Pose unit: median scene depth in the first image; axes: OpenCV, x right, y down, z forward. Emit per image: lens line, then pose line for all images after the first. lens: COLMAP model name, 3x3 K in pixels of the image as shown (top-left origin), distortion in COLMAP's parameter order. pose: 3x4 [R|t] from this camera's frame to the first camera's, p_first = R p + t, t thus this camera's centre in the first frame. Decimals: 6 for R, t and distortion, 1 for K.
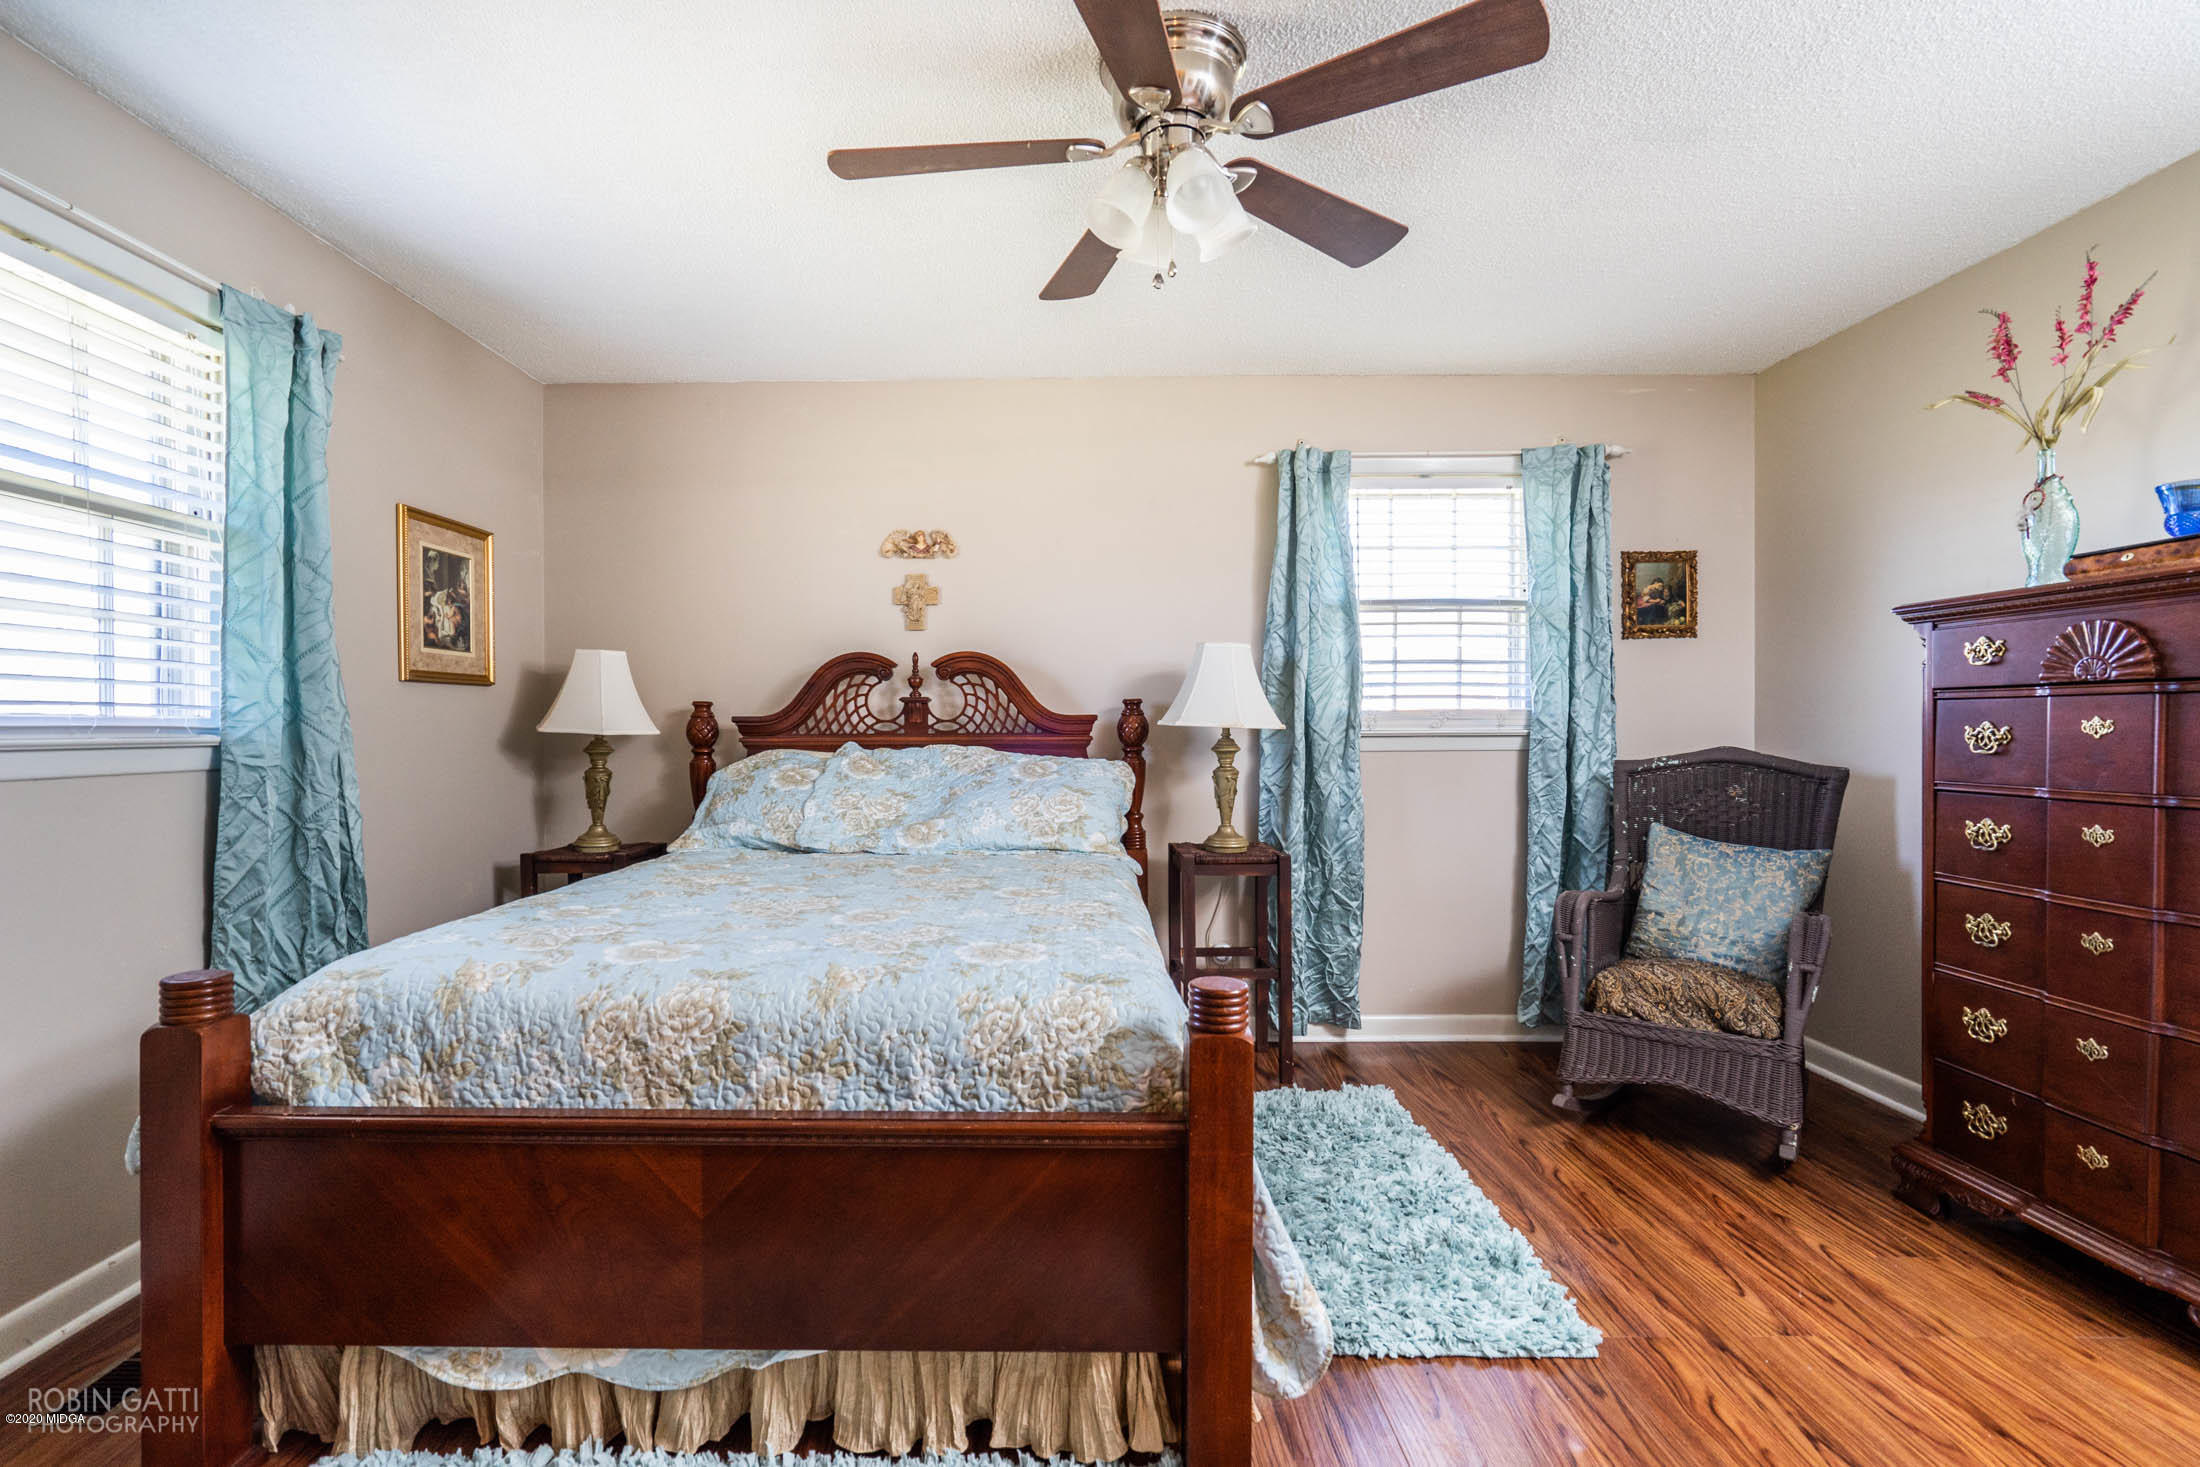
lens RADIAL K [[996.1, 0, 1112.4], [0, 996.1, 734.3], [0, 0, 1]] dist [-0.000591, 0.001630]
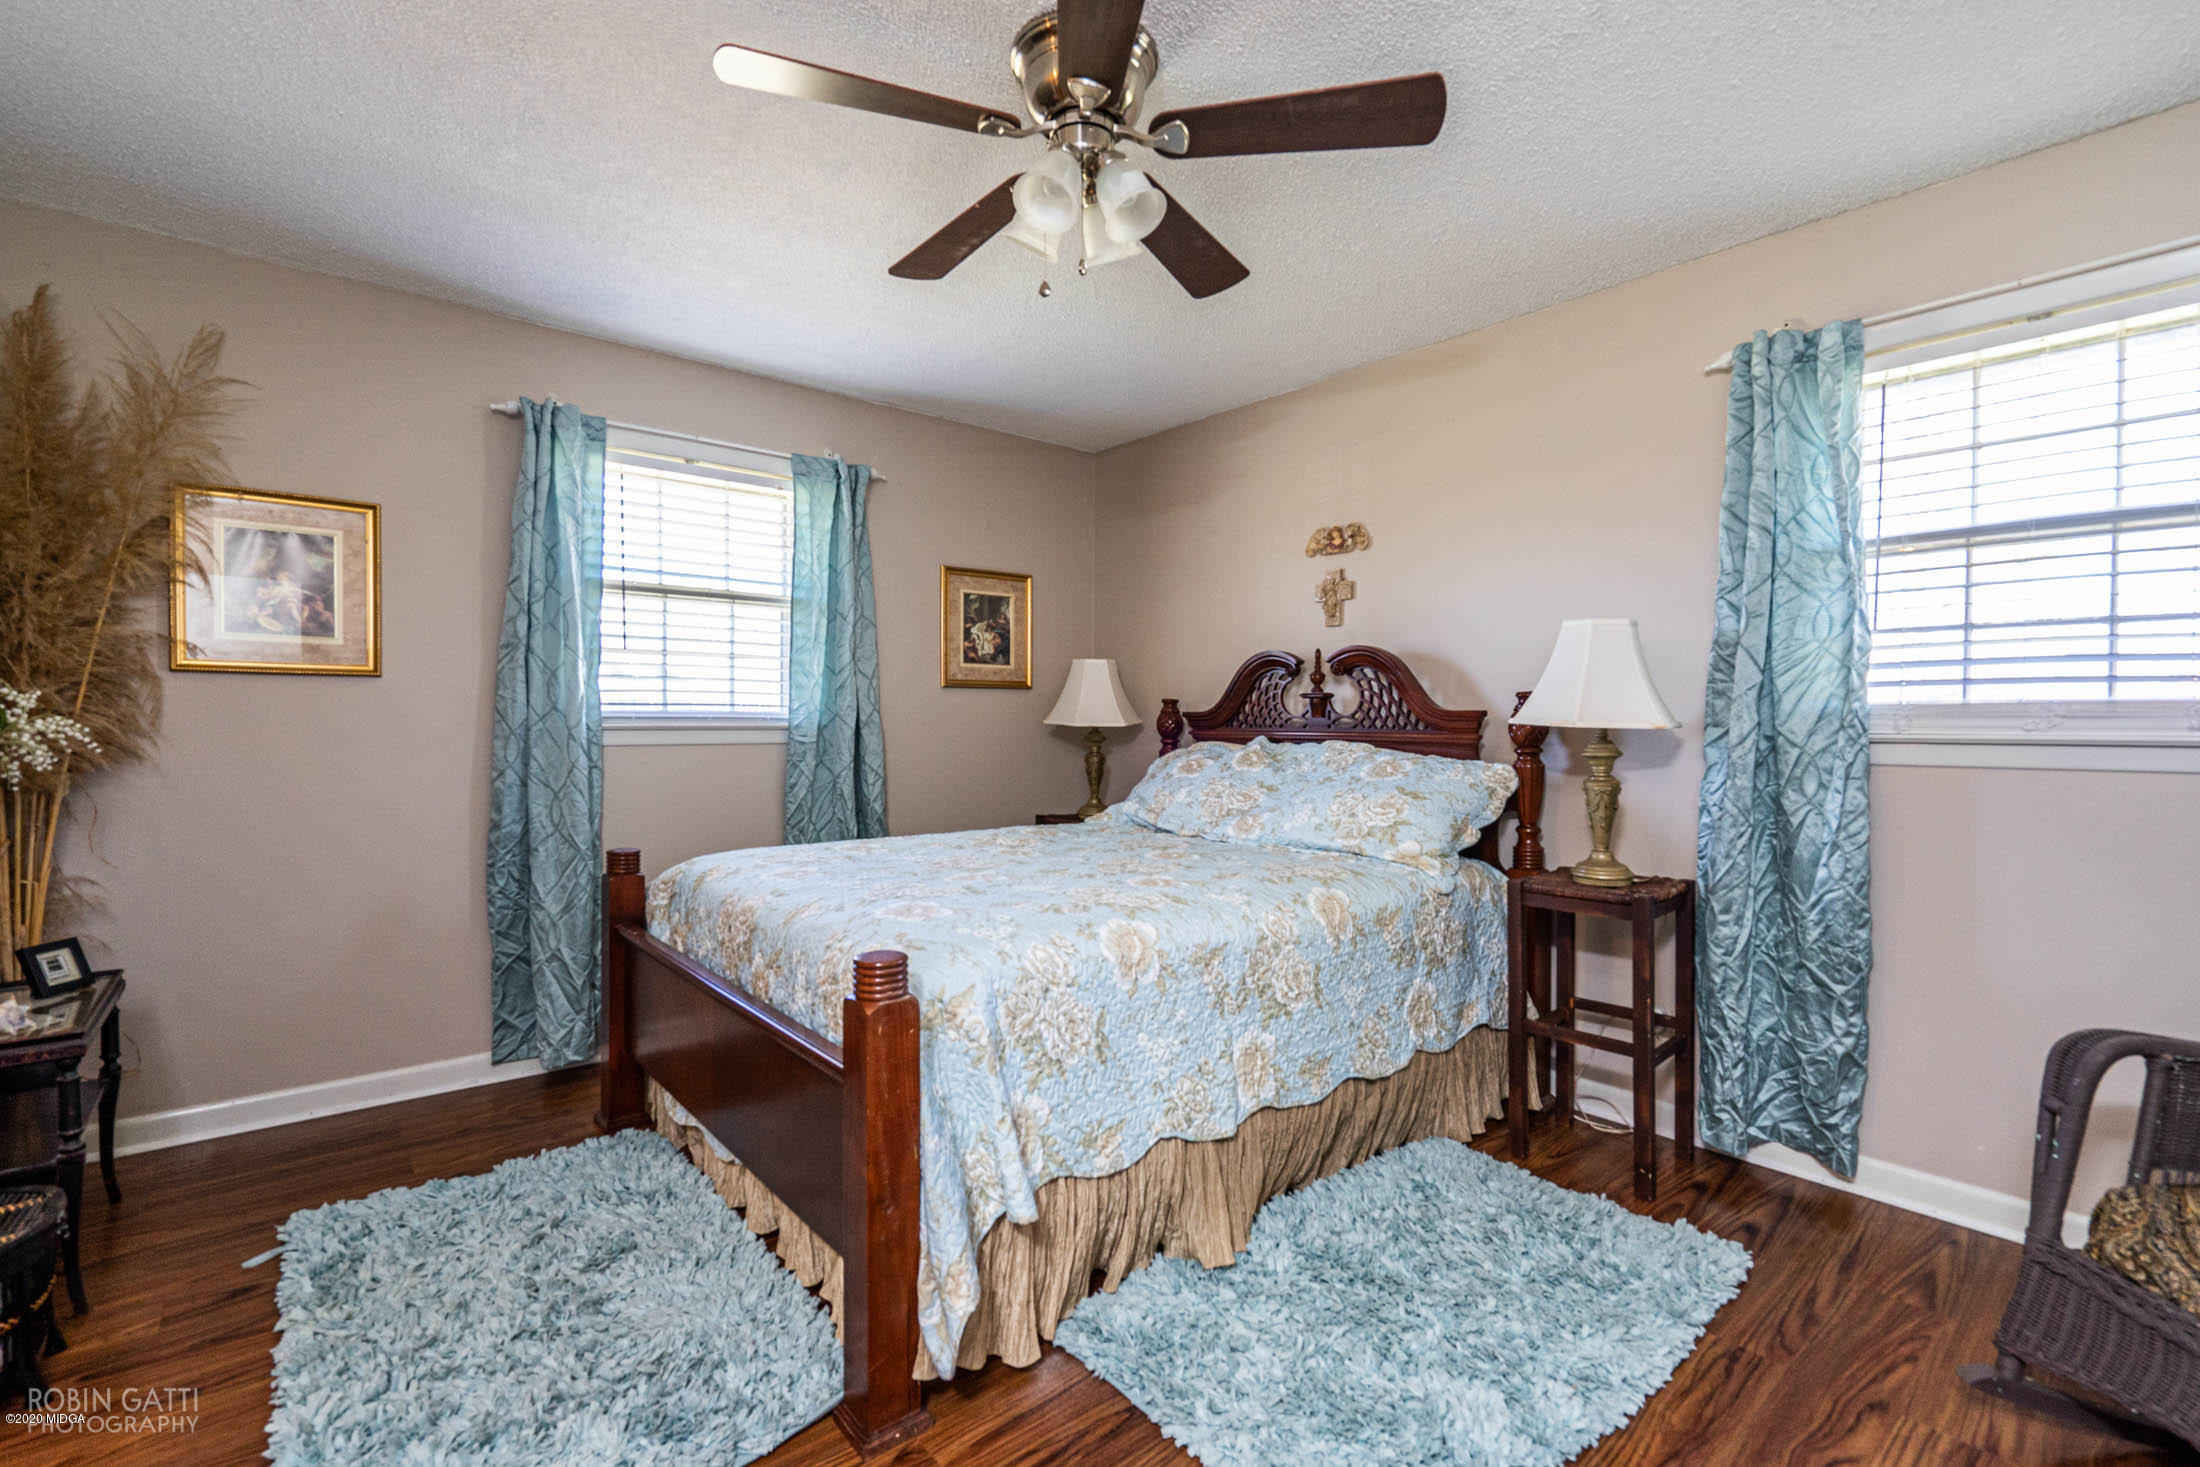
lens RADIAL K [[996.1, 0, 1113.7], [0, 996.1, 734.5], [0, 0, 1]] dist [-0.000591, 0.001630]
pose [[0.657071, 0.018715, -0.753596, 0.433579], [-0.013496, 0.999824, 0.013063, -0.005422], [0.753708, 0.001587, 0.657208, 0.181629]]
